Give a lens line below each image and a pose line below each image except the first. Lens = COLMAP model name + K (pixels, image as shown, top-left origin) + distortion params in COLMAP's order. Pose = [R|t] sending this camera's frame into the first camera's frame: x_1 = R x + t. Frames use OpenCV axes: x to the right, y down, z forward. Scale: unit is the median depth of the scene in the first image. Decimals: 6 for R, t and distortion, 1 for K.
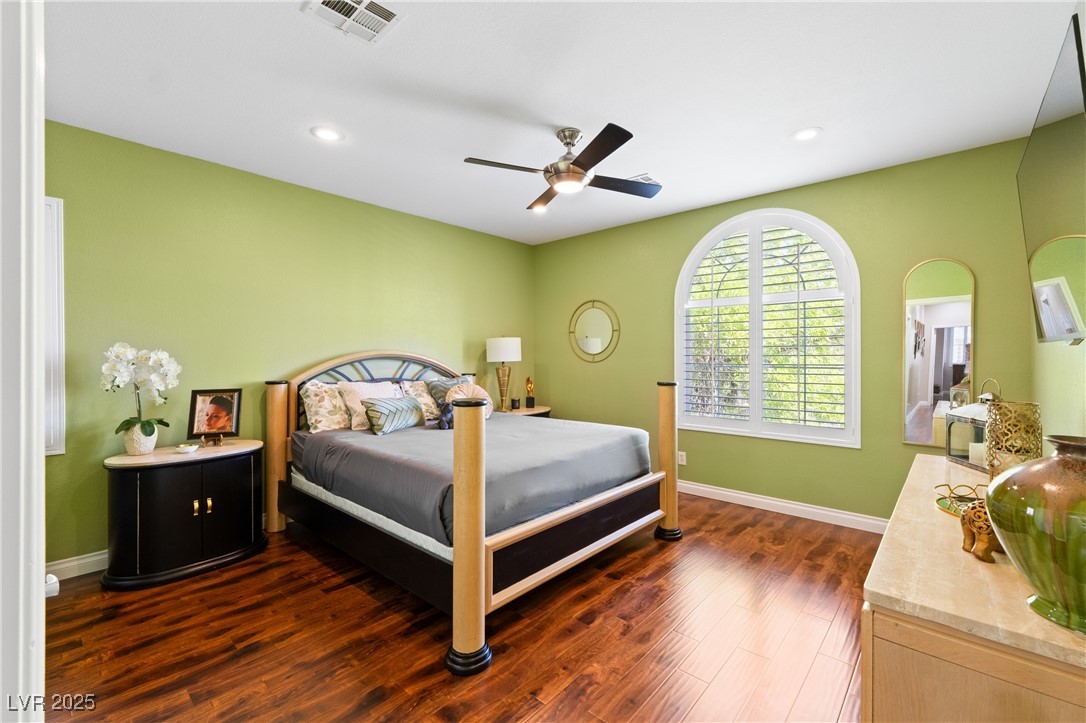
lens RADIAL K [[464.9, 0, 546.7], [0, 464.9, 348.6], [0, 0, 1]] dist [0.001935, 0.000633]
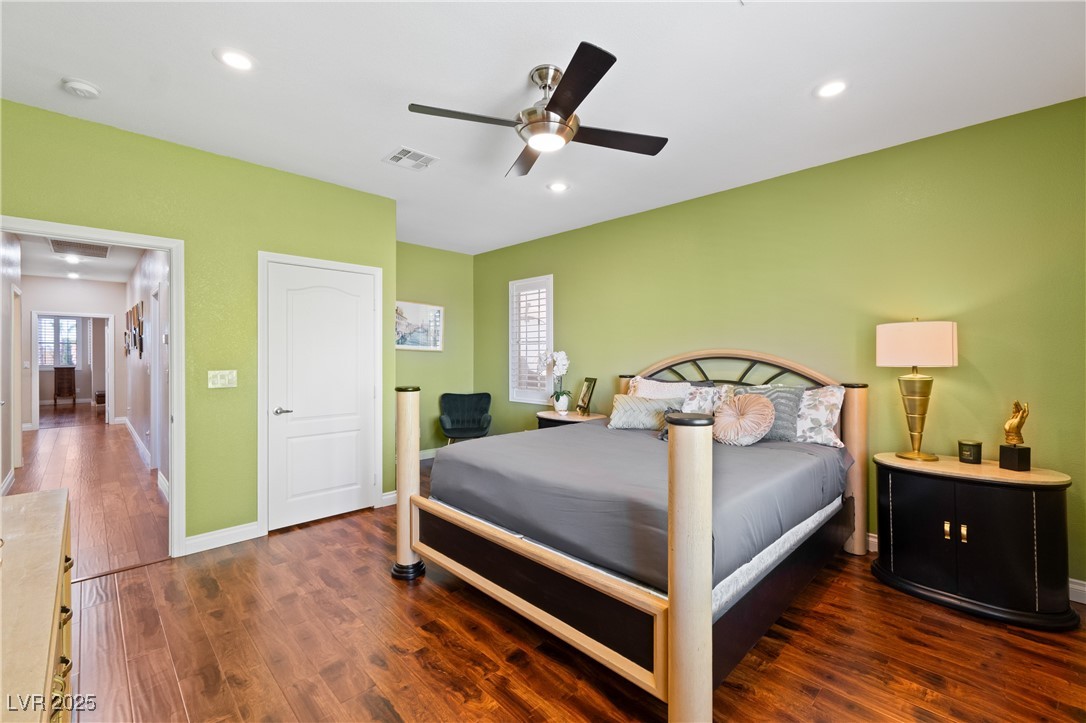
lens RADIAL K [[464.9, 0, 546.7], [0, 464.9, 348.6], [0, 0, 1]] dist [0.001935, 0.000633]
pose [[-0.068504, -0.026007, -0.997312, 0.836995], [0.000689, 0.999659, -0.026116, 0.036480], [0.997651, -0.002476, -0.068463, 1.062612]]
